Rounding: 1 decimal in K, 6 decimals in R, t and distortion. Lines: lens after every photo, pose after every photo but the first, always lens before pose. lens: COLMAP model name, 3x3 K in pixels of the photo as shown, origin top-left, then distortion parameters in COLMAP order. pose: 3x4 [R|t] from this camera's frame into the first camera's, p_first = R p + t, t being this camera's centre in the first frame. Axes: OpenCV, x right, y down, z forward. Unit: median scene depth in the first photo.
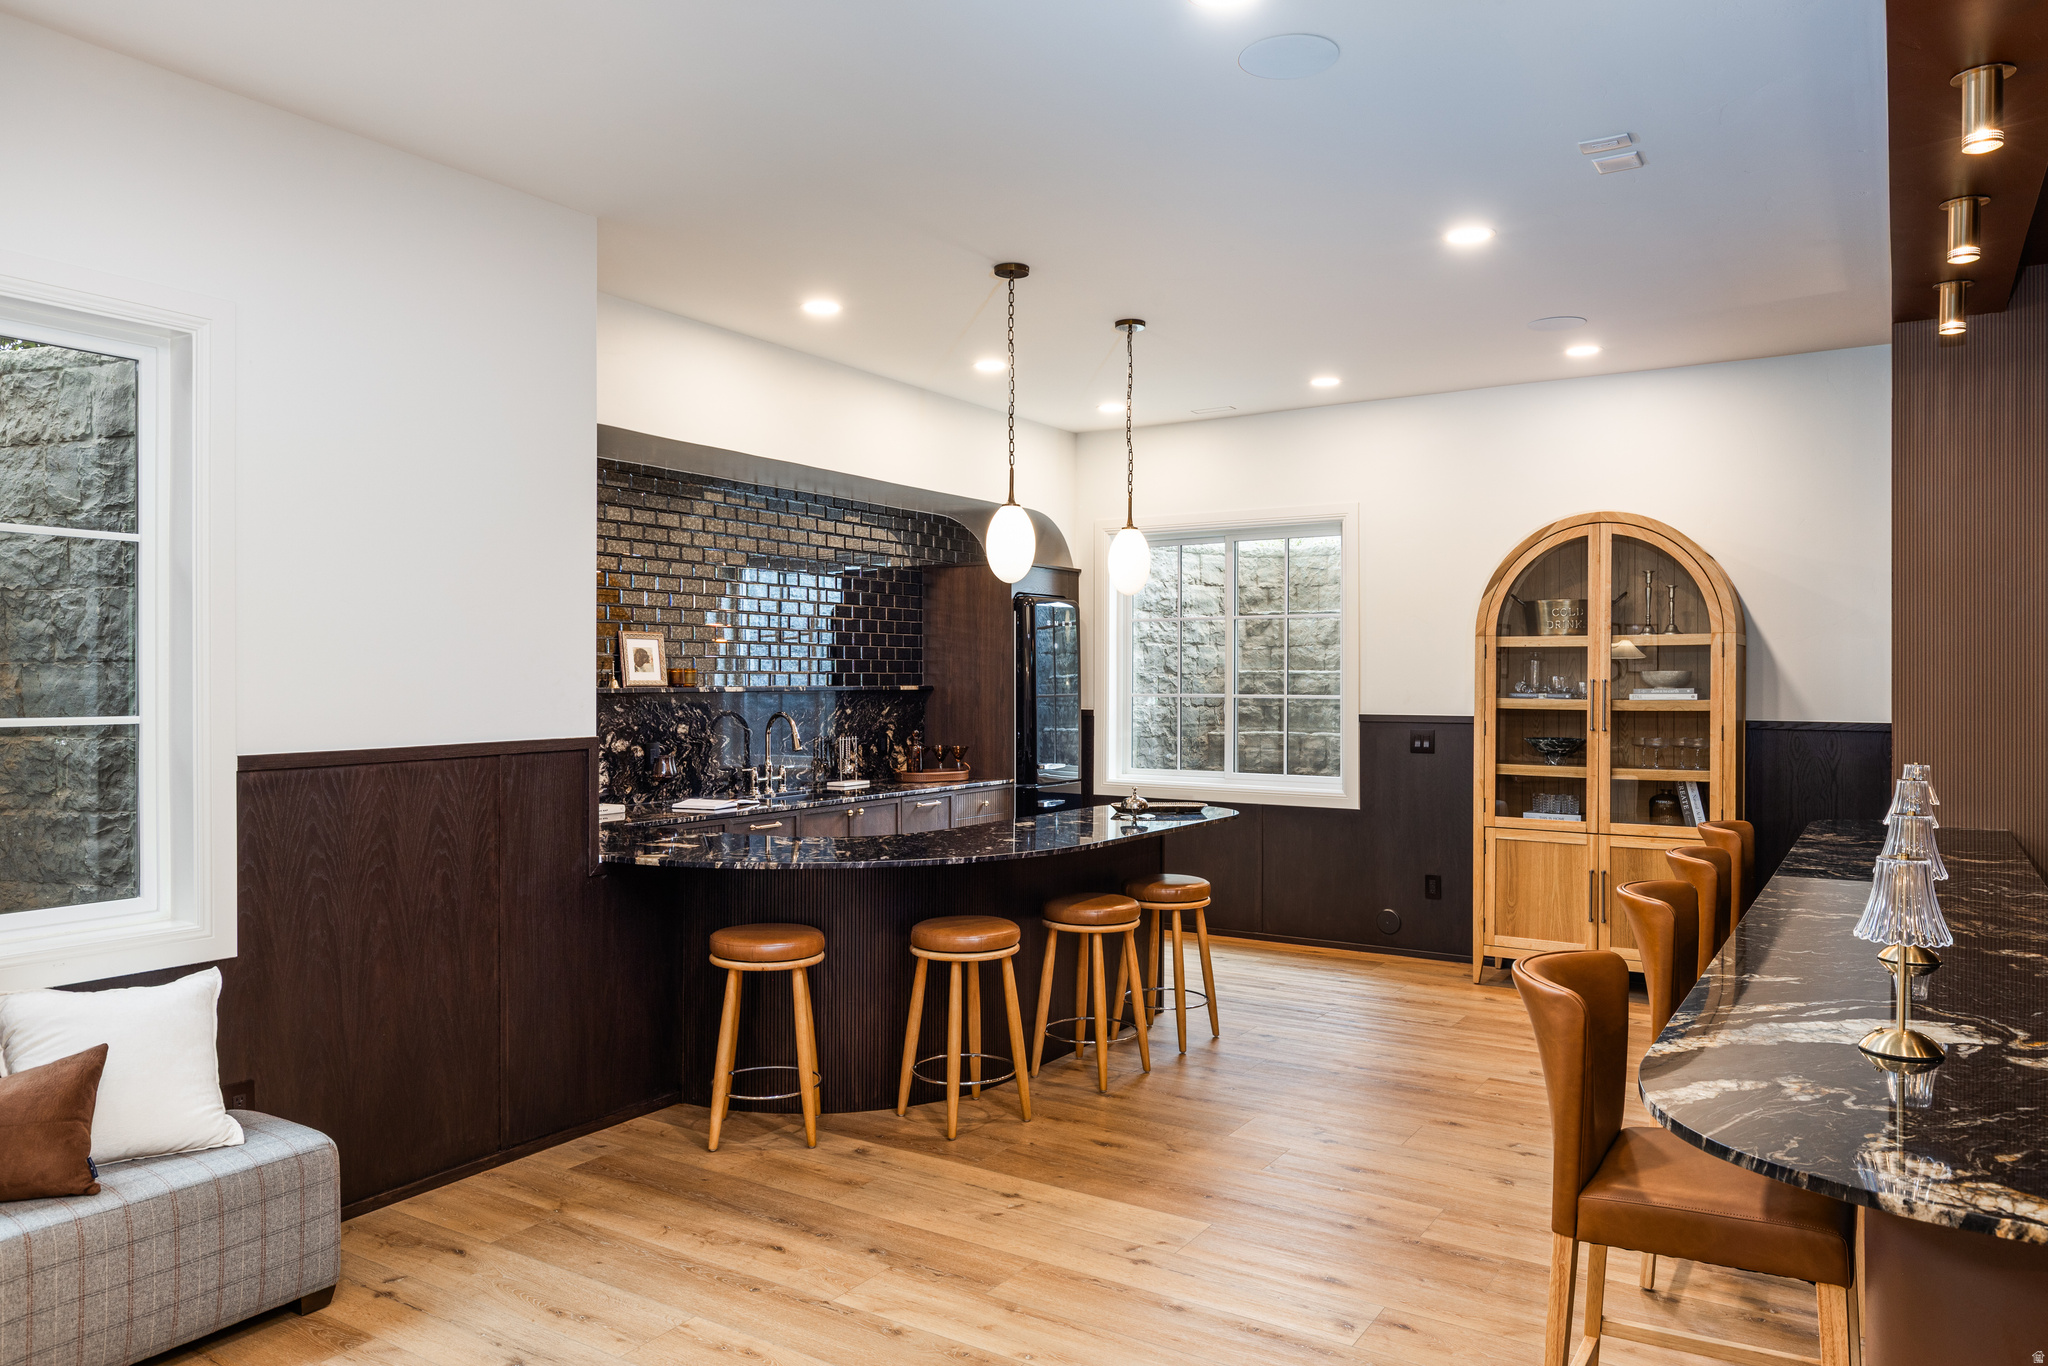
lens RADIAL K [[1390.3, 0, 1026.9], [0, 1390.3, 673.2], [0, 0, 1]] dist [-0.006330, -0.002144]
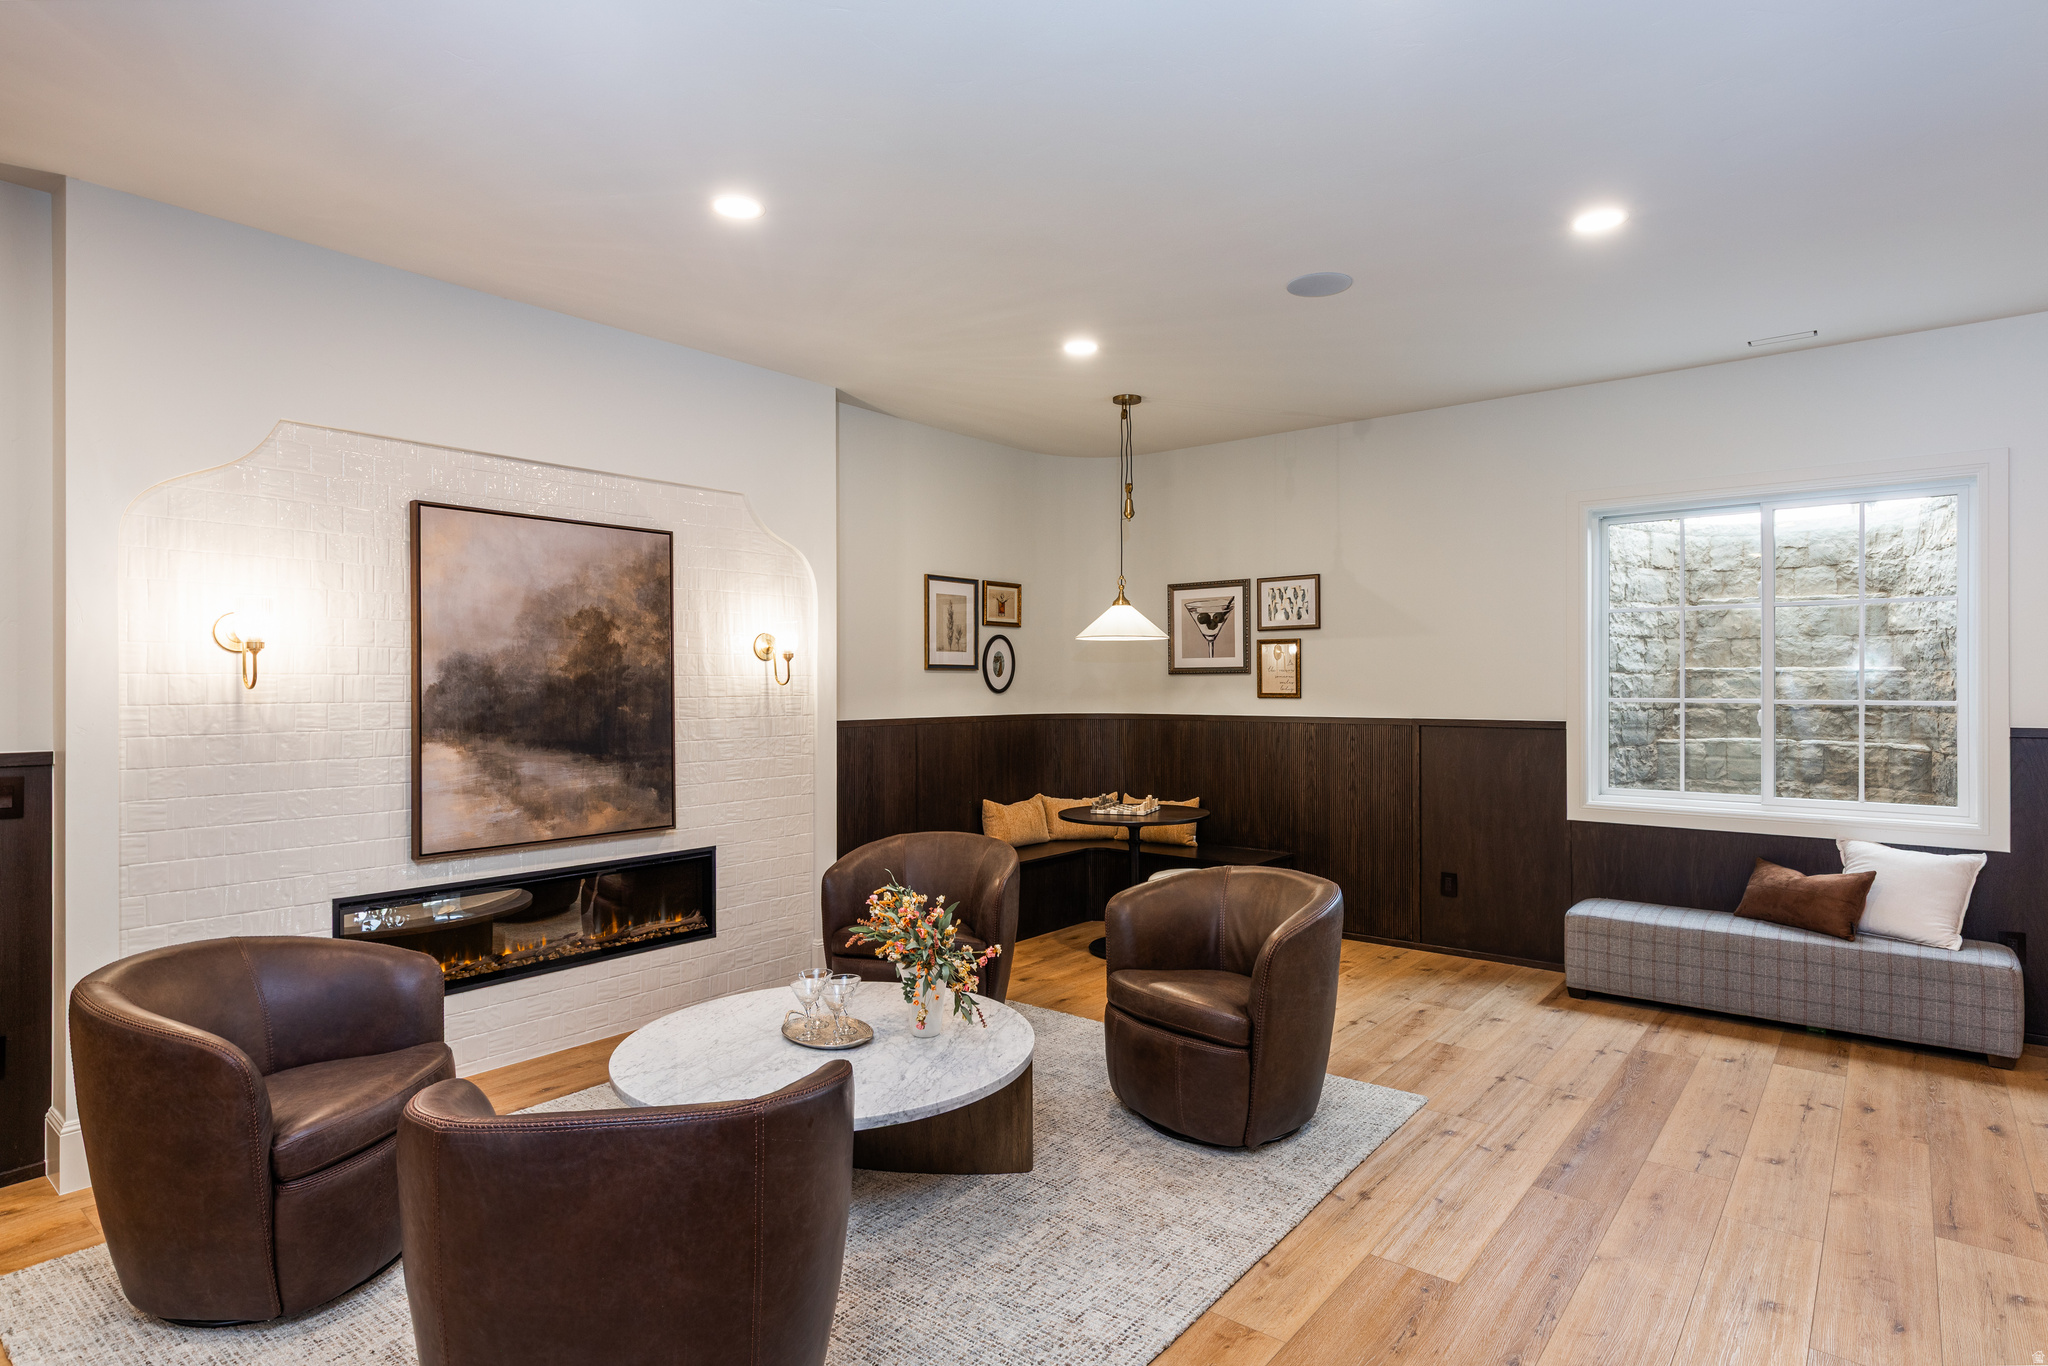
lens RADIAL K [[1068.7, 0, 1028.7], [0, 1068.7, 683.2], [0, 0, 1]] dist [0.000184, -0.001115]
pose [[-0.115070, 0.001839, -0.993356, 0.549268], [0.003418, 0.999993, 0.001455, 0.002325], [0.993351, -0.003227, -0.115076, 0.009003]]
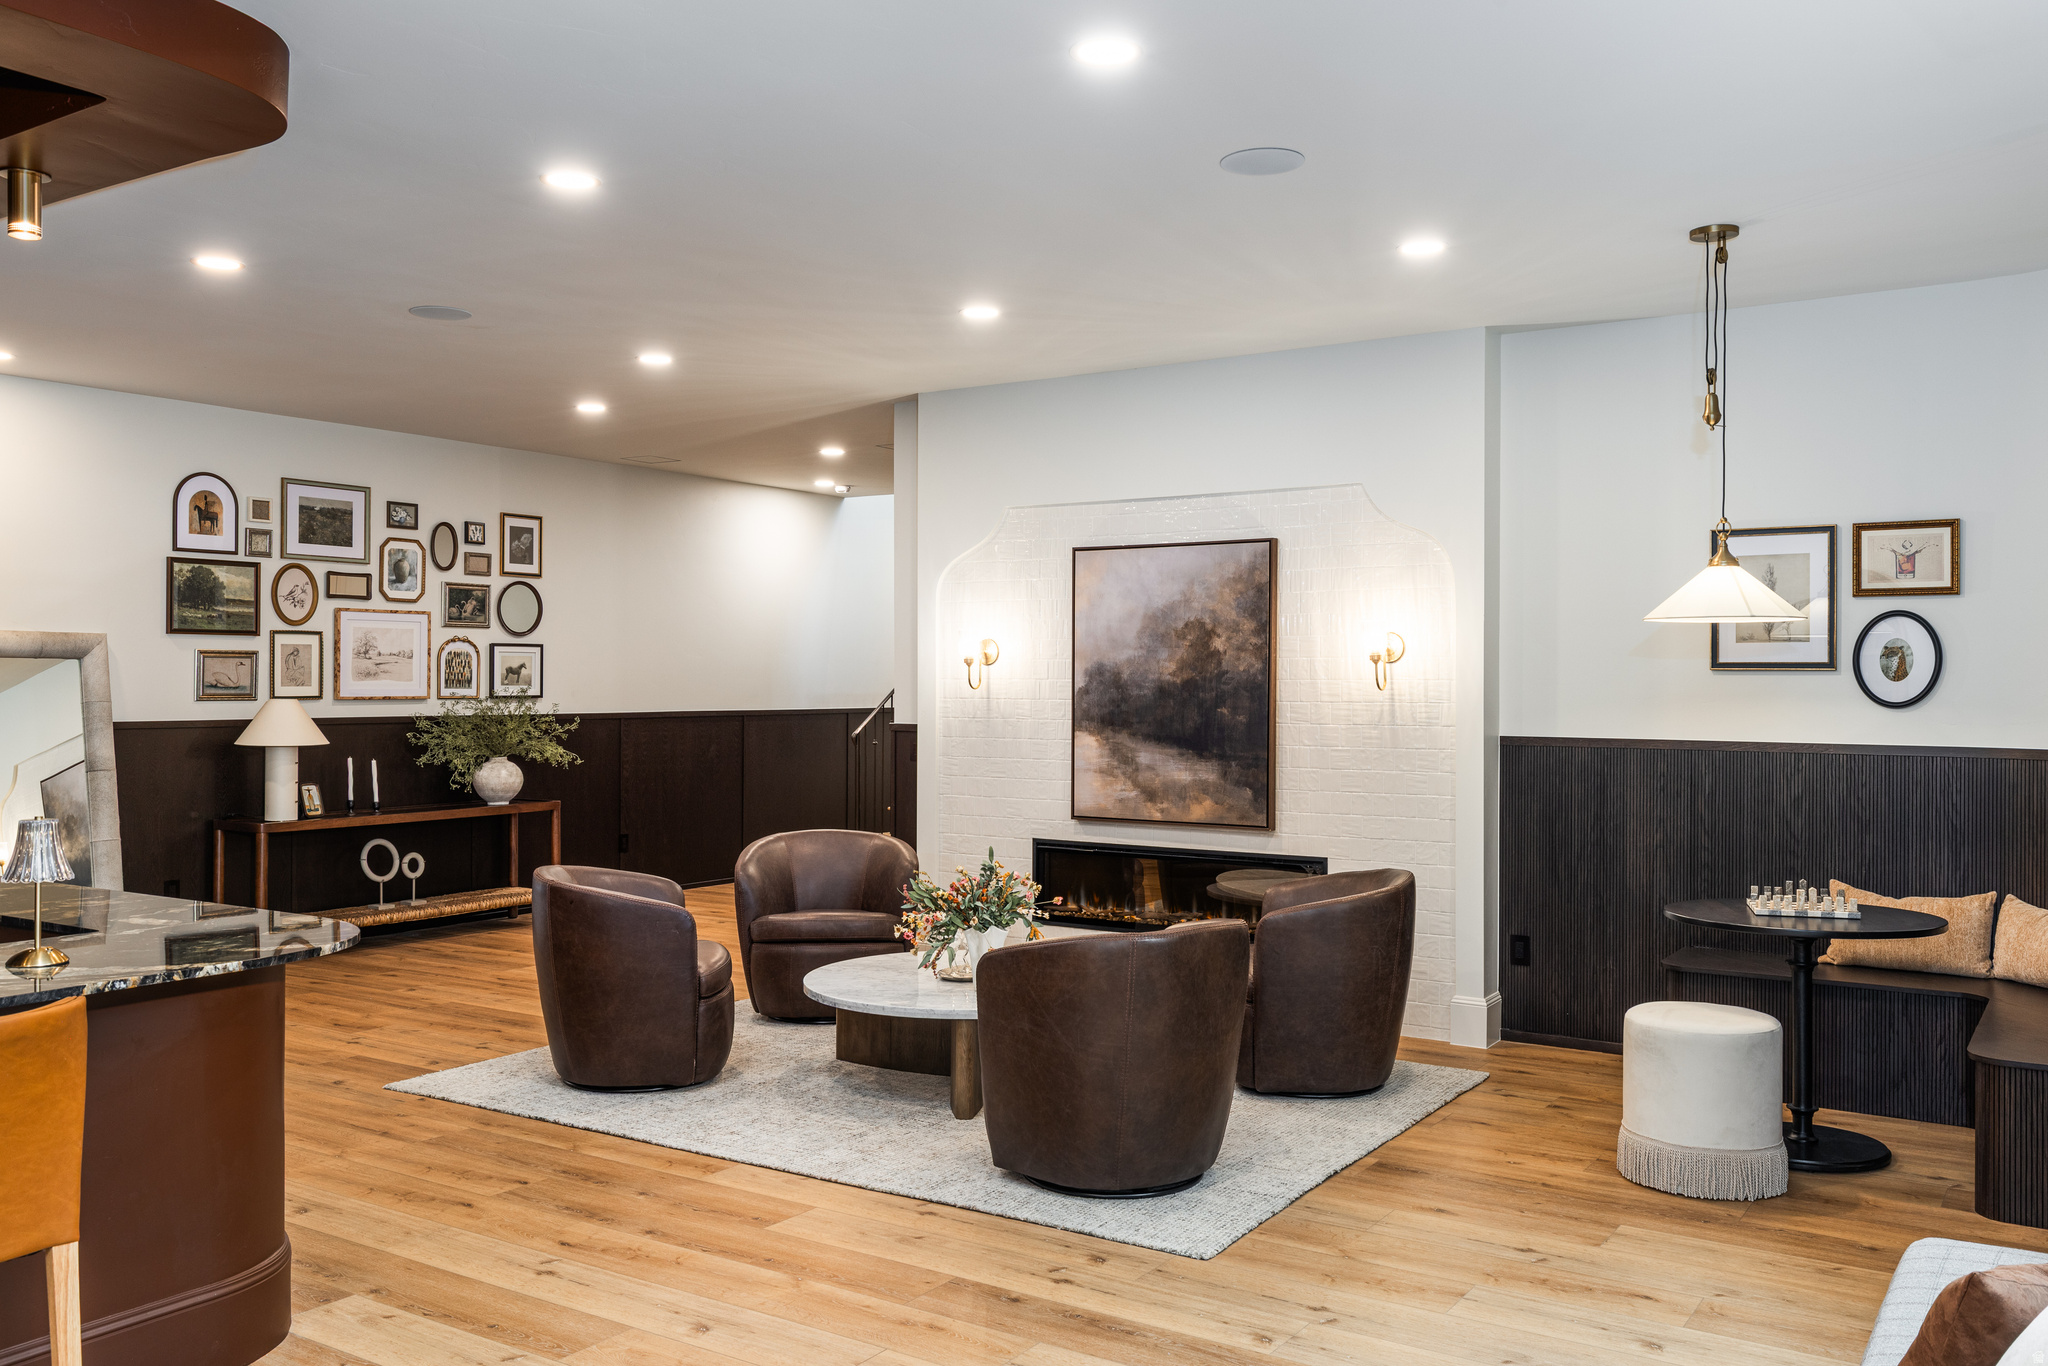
lens RADIAL K [[1641.2, 0, 1042.2], [0, 1641.2, 678.1], [0, 0, 1]] dist [-0.002011, -0.000139]
pose [[-0.999953, -0.002515, 0.009353, -0.144969], [-0.002543, 0.999992, -0.002986, -0.000683], [-0.009345, -0.003009, -0.999952, 1.039743]]
